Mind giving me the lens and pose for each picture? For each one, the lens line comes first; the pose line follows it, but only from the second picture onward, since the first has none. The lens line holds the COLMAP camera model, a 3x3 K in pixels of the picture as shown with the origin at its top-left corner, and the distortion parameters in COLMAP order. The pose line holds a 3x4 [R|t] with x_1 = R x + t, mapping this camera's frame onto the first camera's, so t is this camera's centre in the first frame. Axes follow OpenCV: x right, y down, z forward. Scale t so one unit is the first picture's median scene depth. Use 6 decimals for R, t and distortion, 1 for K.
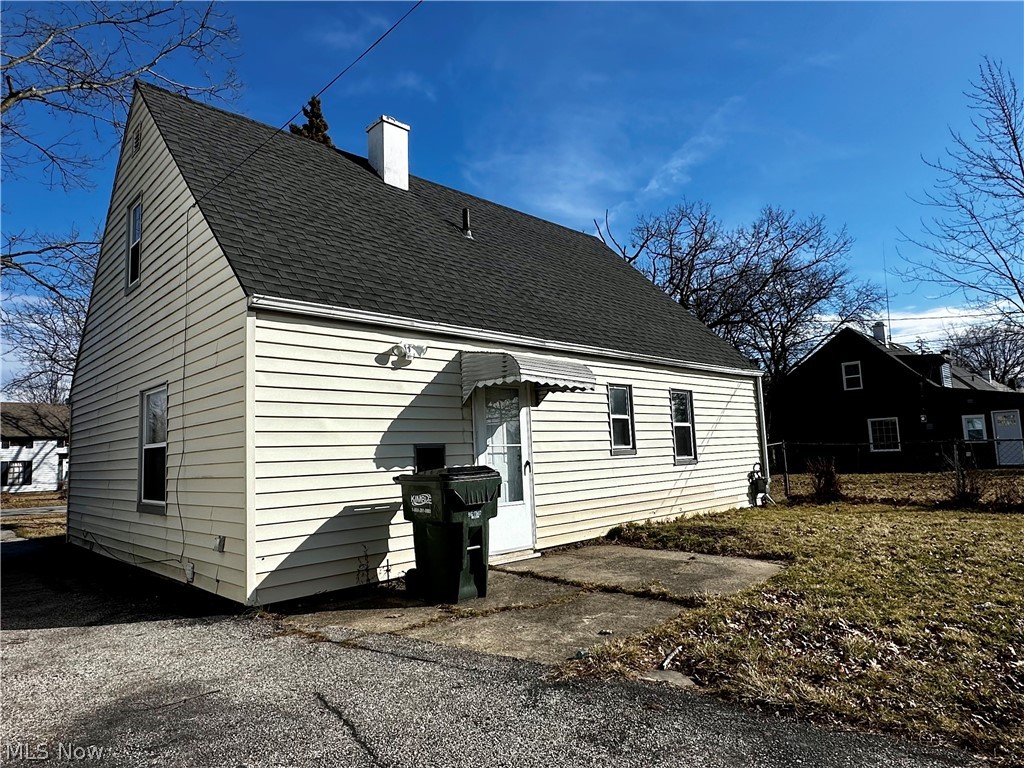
lens RADIAL K [[623.8, 0, 513.1], [0, 623.8, 391.3], [0, 0, 1]] dist [-0.013799, 0.001614]
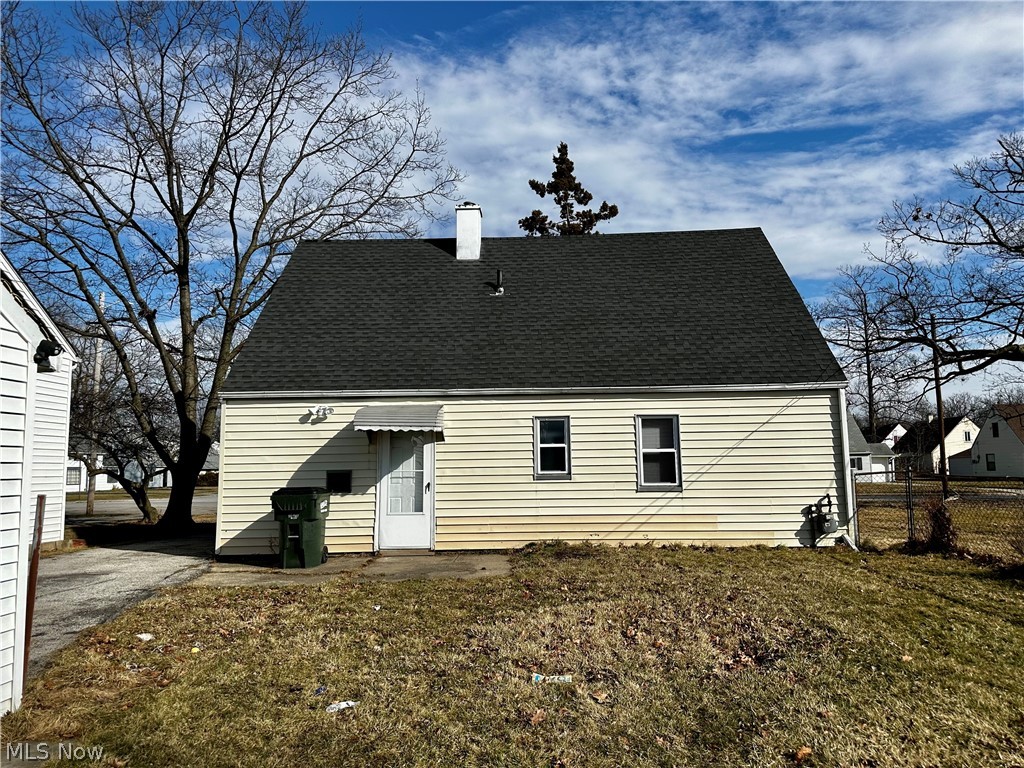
lens RADIAL K [[704.8, 0, 519.5], [0, 704.8, 384.9], [0, 0, 1]] dist [0.041733, -0.032306]
pose [[0.687409, -0.048996, -0.724616, 1.039624], [0.060880, 0.998098, -0.009735, -0.058776], [0.723714, -0.037423, 0.689084, 0.085436]]
